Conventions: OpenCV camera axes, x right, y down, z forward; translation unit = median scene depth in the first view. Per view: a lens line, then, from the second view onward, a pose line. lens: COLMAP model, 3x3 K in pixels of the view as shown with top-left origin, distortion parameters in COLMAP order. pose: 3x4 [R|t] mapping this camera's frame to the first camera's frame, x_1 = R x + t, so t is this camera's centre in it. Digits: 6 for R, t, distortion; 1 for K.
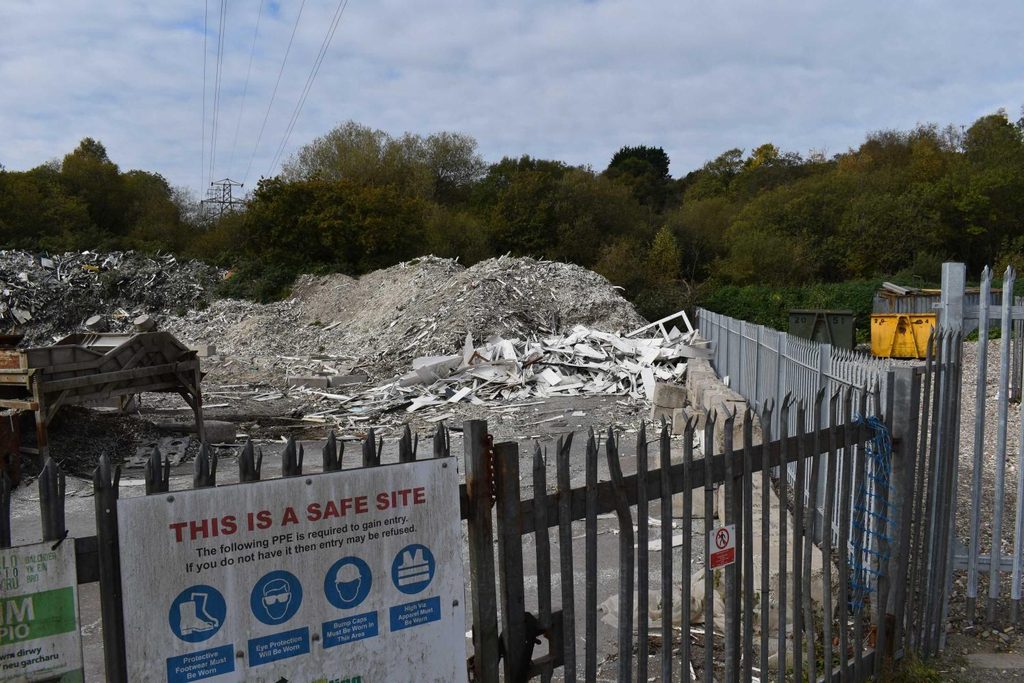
lens RADIAL K [[878.2, 0, 526.4], [0, 878.2, 340.3], [0, 0, 1]] dist [-0.092250, 0.009009]
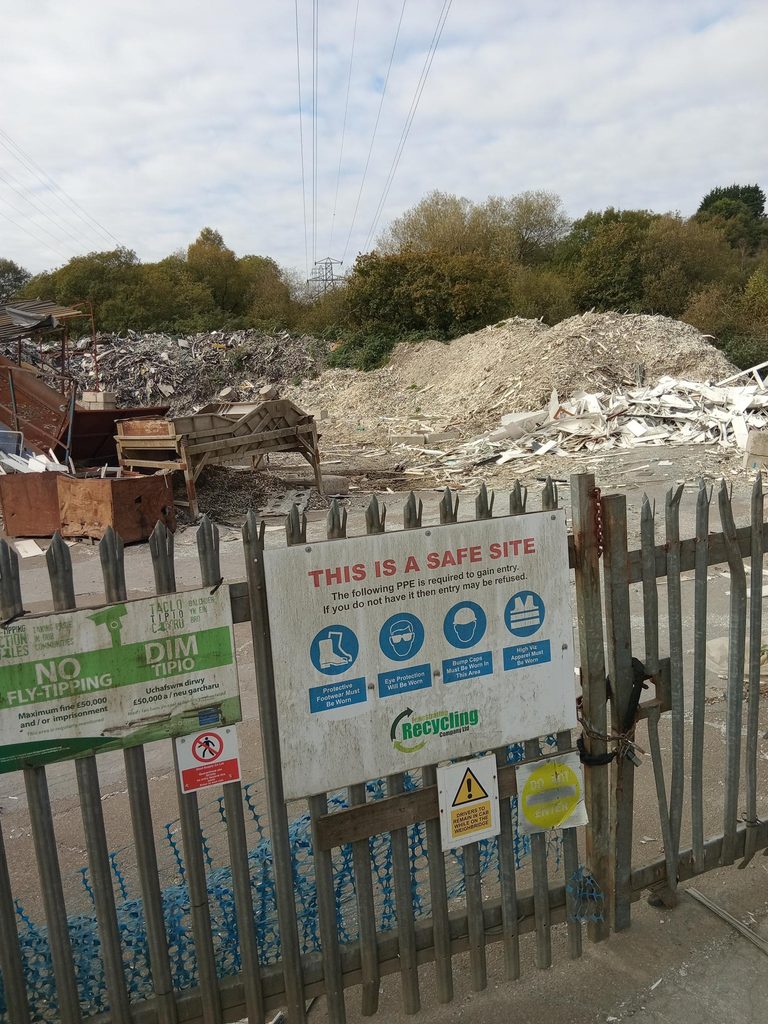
lens RADIAL K [[787.3, 0, 384.0], [0, 787.3, 512.0], [0, 0, 1]] dist [0.109914, -0.185661]
pose [[0.962673, 0.000301, -0.270668, -0.029782], [0.038069, 0.989908, 0.136501, -0.000796], [0.267978, -0.141710, 0.952946, 0.040111]]
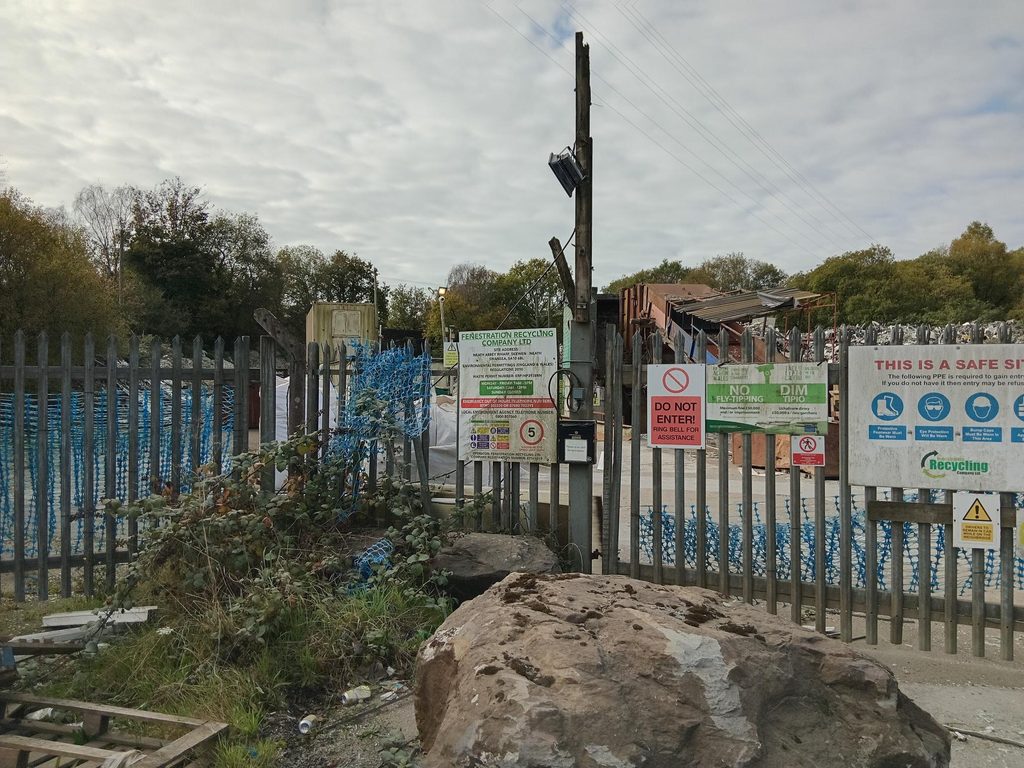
lens RADIAL K [[787.3, 0, 512.0], [0, 787.3, 384.0], [0, 0, 1]] dist [0.109914, -0.185661]
pose [[0.537953, 0.003707, -0.842967, 0.561263], [-0.038536, 0.999053, -0.020199, 0.261265], [0.842094, 0.043351, 0.537586, -0.582825]]
